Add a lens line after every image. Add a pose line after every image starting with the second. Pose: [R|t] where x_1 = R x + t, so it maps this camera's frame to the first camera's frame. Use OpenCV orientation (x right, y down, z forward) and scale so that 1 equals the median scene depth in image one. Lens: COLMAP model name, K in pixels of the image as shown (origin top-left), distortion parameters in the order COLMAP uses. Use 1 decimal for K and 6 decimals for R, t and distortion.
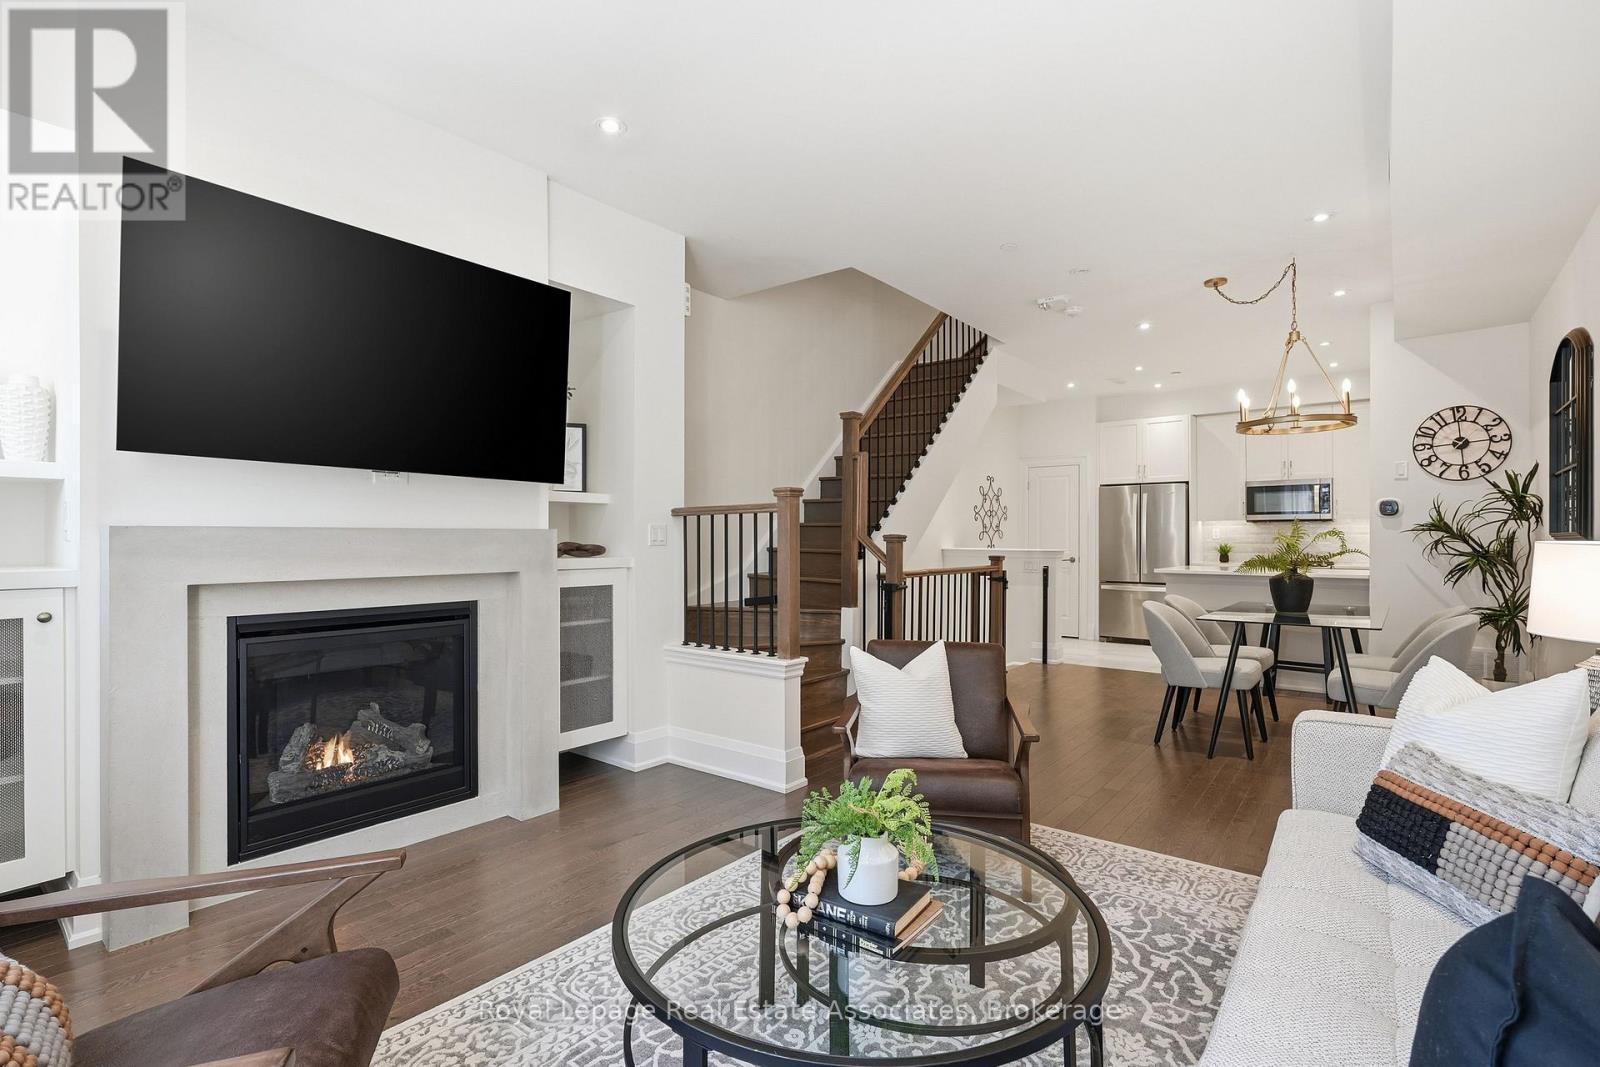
lens RADIAL K [[741.2, 0, 808.9], [0, 741.2, 535.4], [0, 0, 1]] dist [-0.002557, -0.000054]
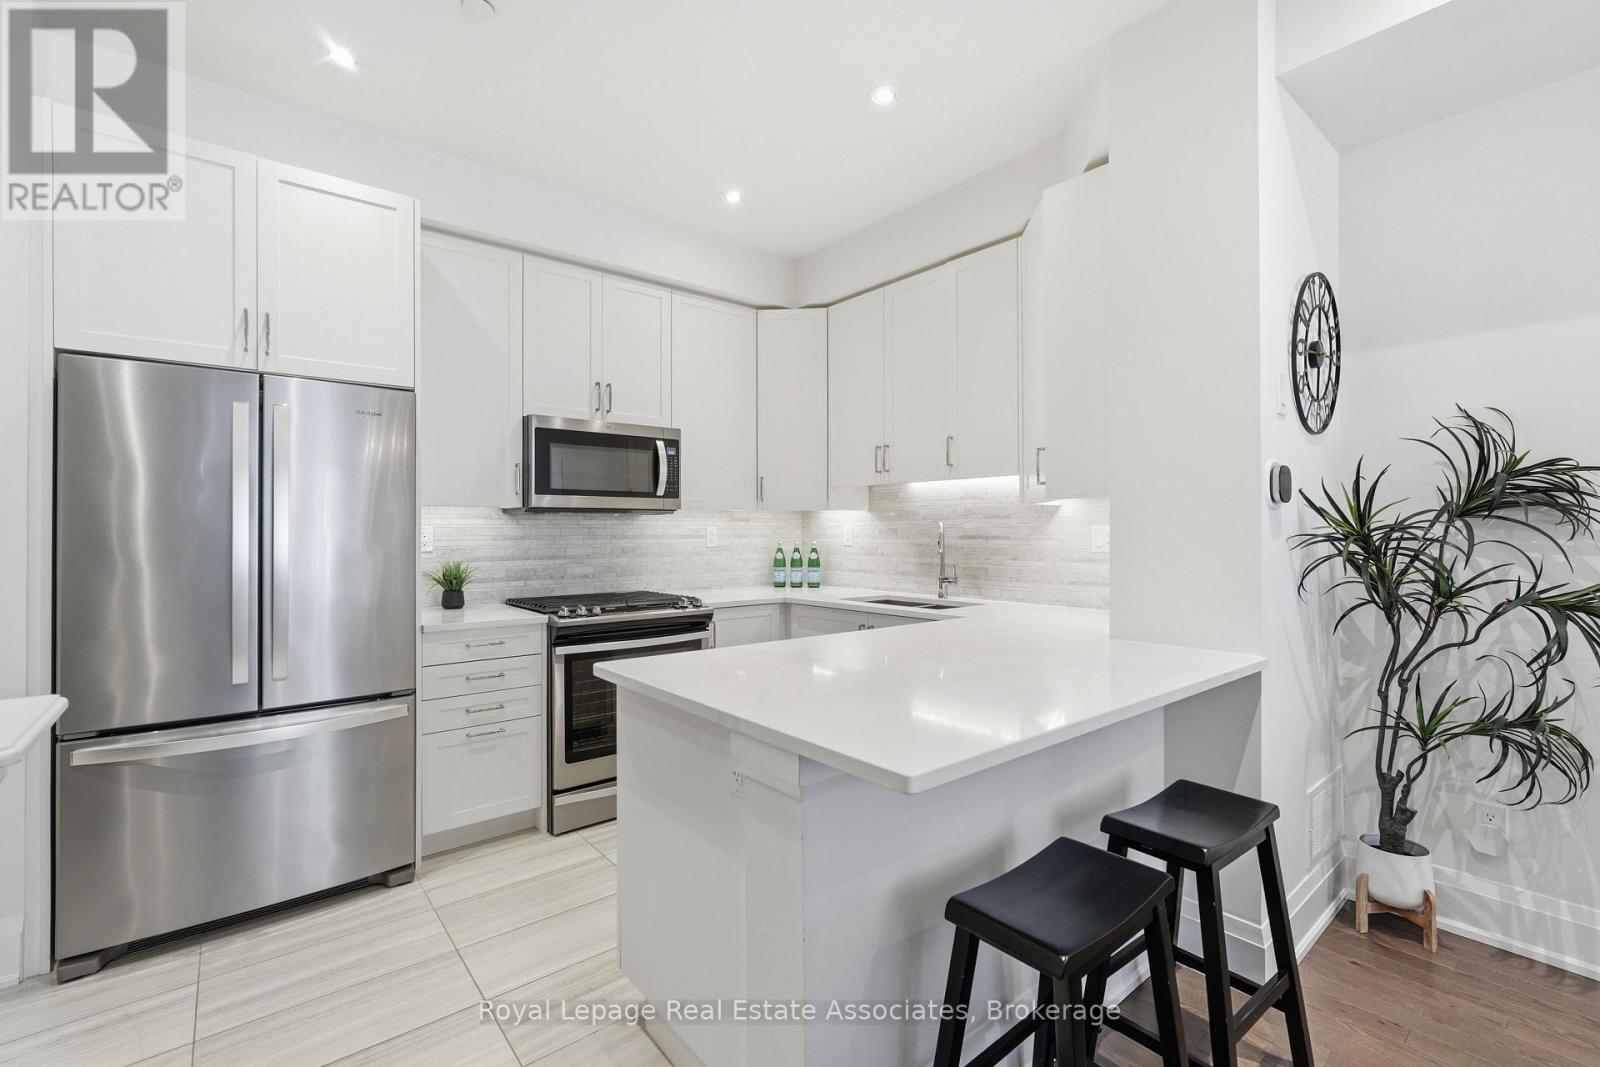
lens RADIAL K [[719.4, 0, 794.7], [0, 719.4, 518.3], [0, 0, 1]] dist [0.002631, 0.002778]
pose [[0.201885, 0.019084, 0.979223, 0.890650], [-0.010534, 0.999795, -0.017313, -0.032763], [-0.979353, -0.006820, 0.202045, 3.035532]]
